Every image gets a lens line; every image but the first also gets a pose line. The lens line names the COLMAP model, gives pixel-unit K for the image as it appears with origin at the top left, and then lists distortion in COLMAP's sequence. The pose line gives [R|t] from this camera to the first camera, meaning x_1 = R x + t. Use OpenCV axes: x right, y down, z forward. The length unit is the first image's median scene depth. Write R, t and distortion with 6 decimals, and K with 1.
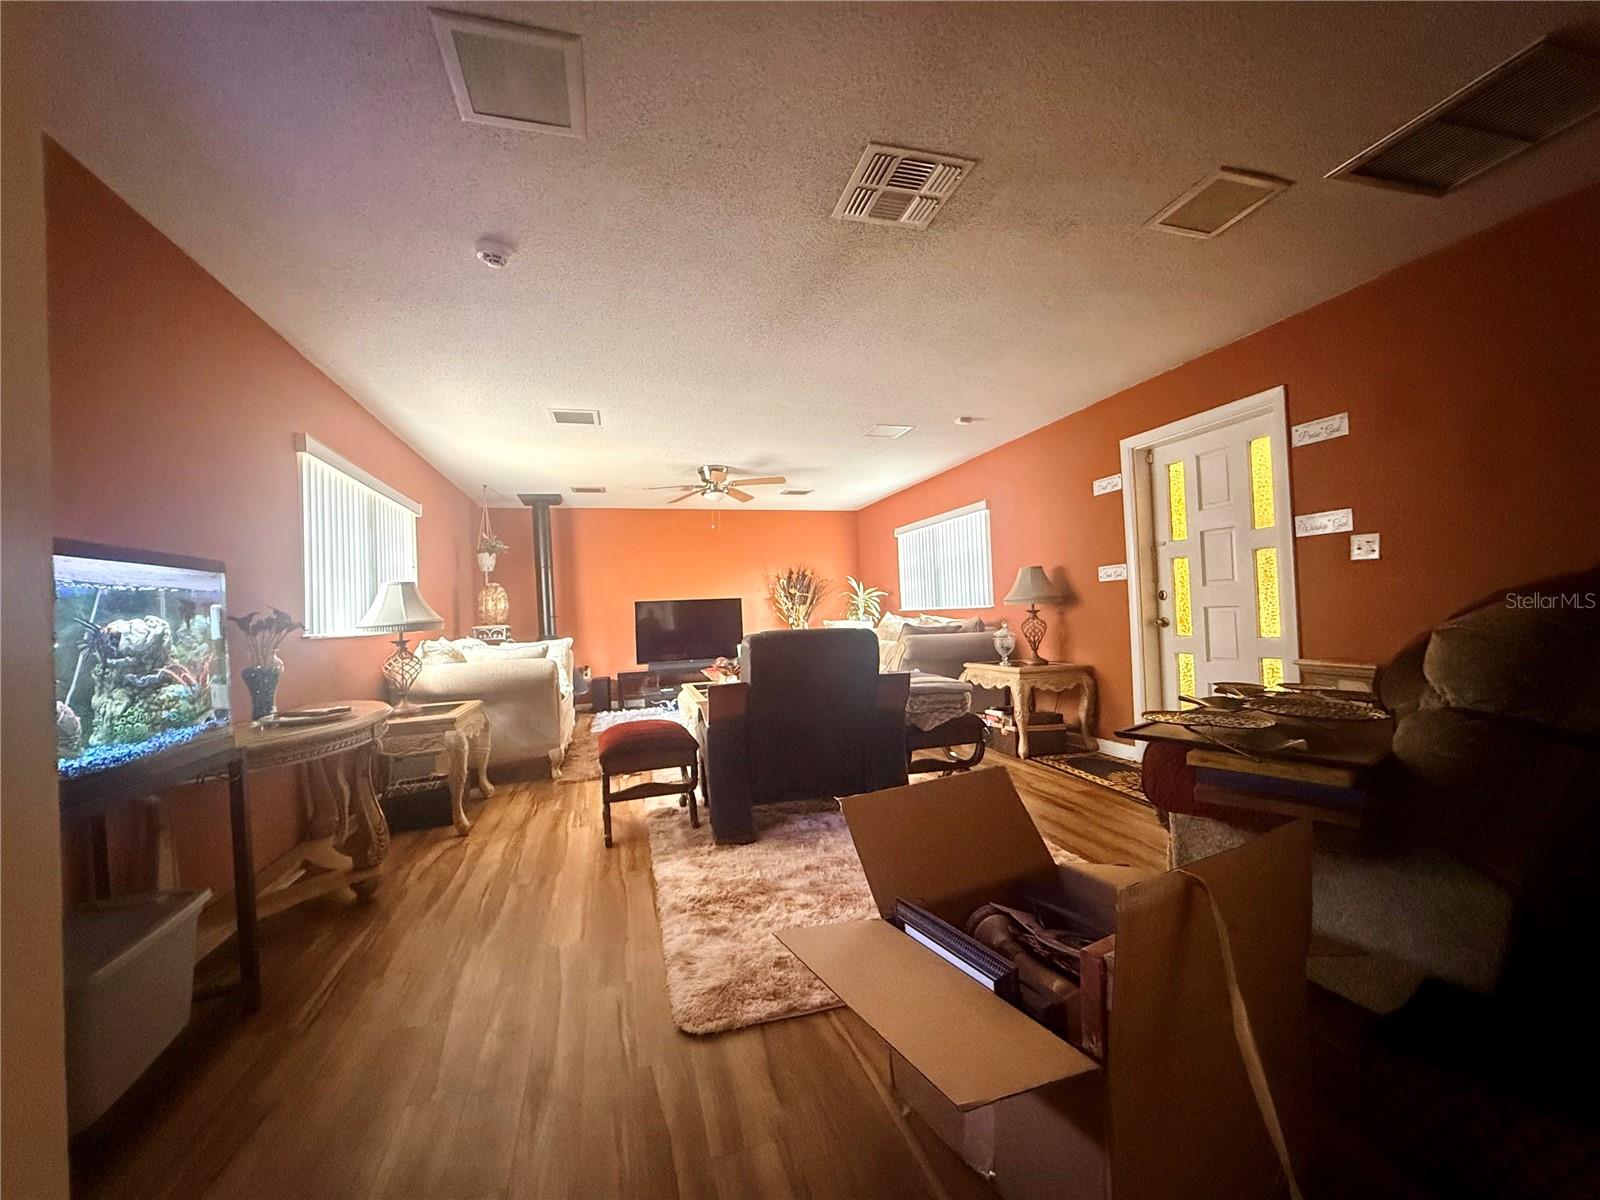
lens RADIAL K [[641.3, 0, 800.0], [0, 641.3, 600.0], [0, 0, 1]] dist [-0.001237, 0.000061]
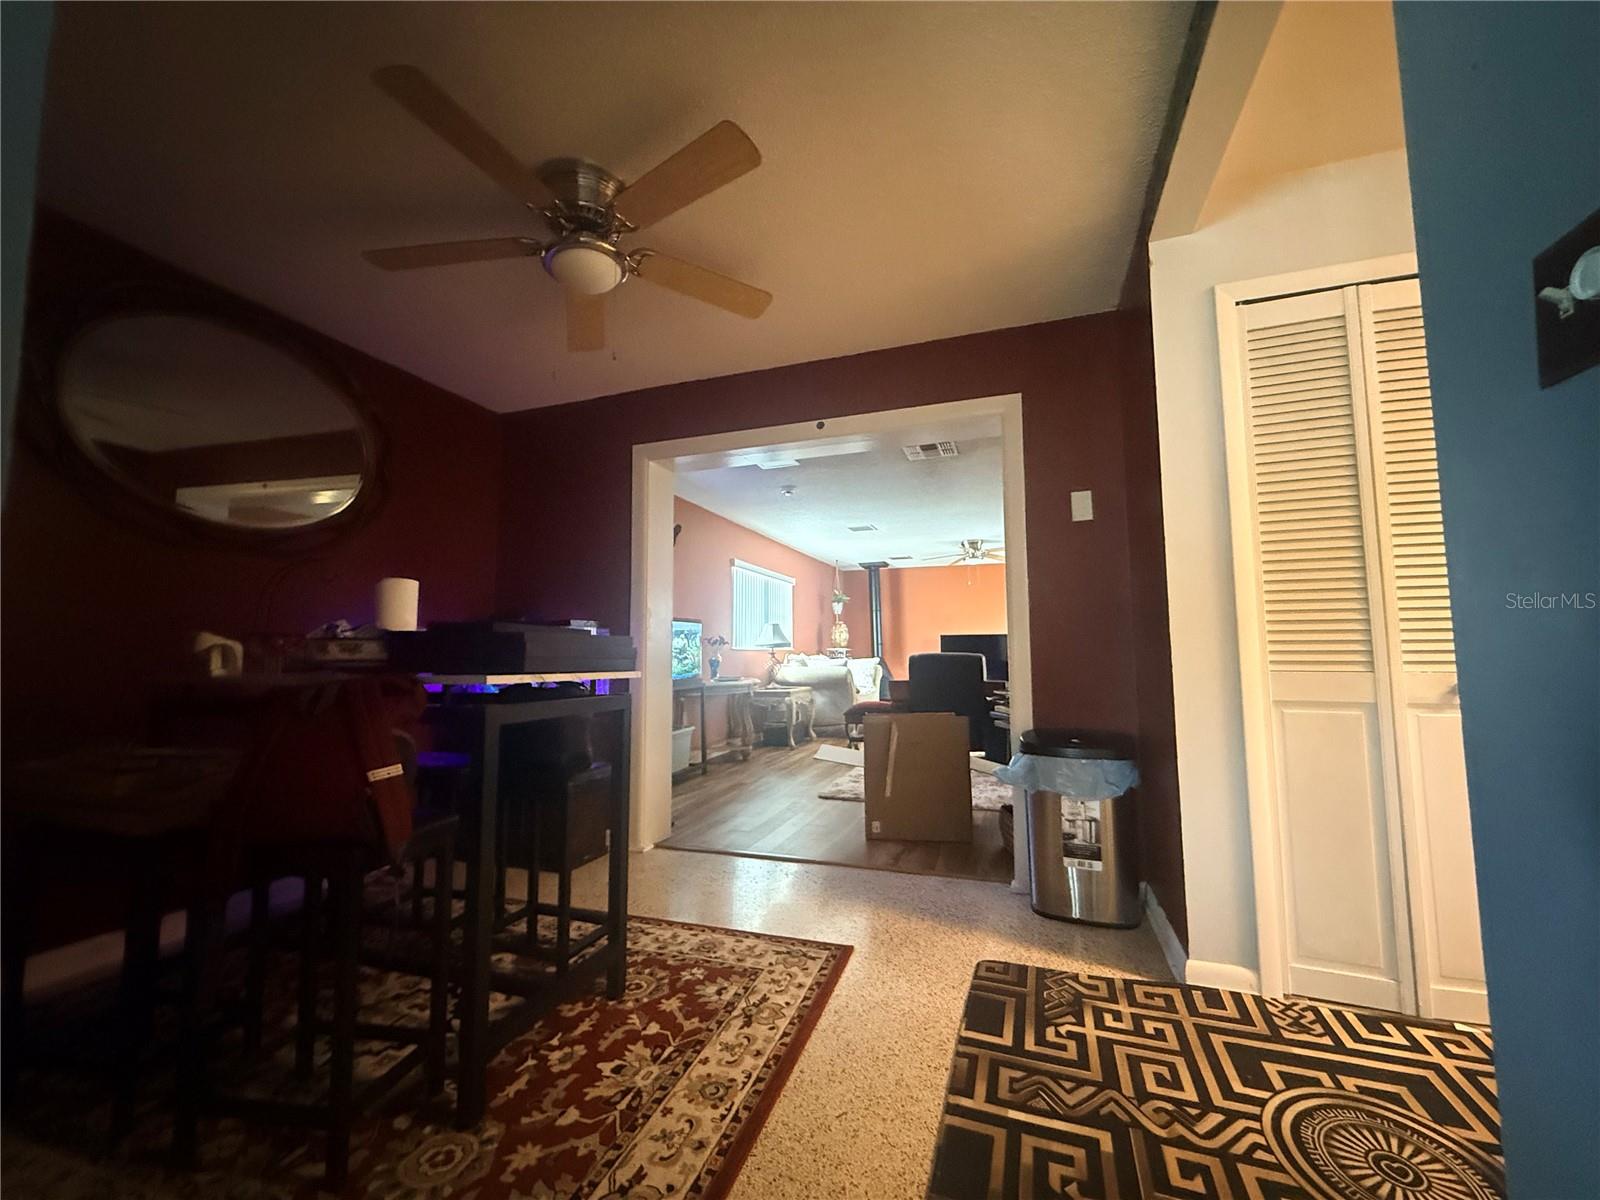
lens RADIAL K [[641.3, 0, 800.0], [0, 641.3, 600.0], [0, 0, 1]] dist [-0.001237, 0.000061]
pose [[0.815796, -0.009394, -0.578264, 0.521939], [-0.018554, 0.998928, -0.042402, -0.015461], [0.578043, 0.045320, 0.814747, -0.508561]]
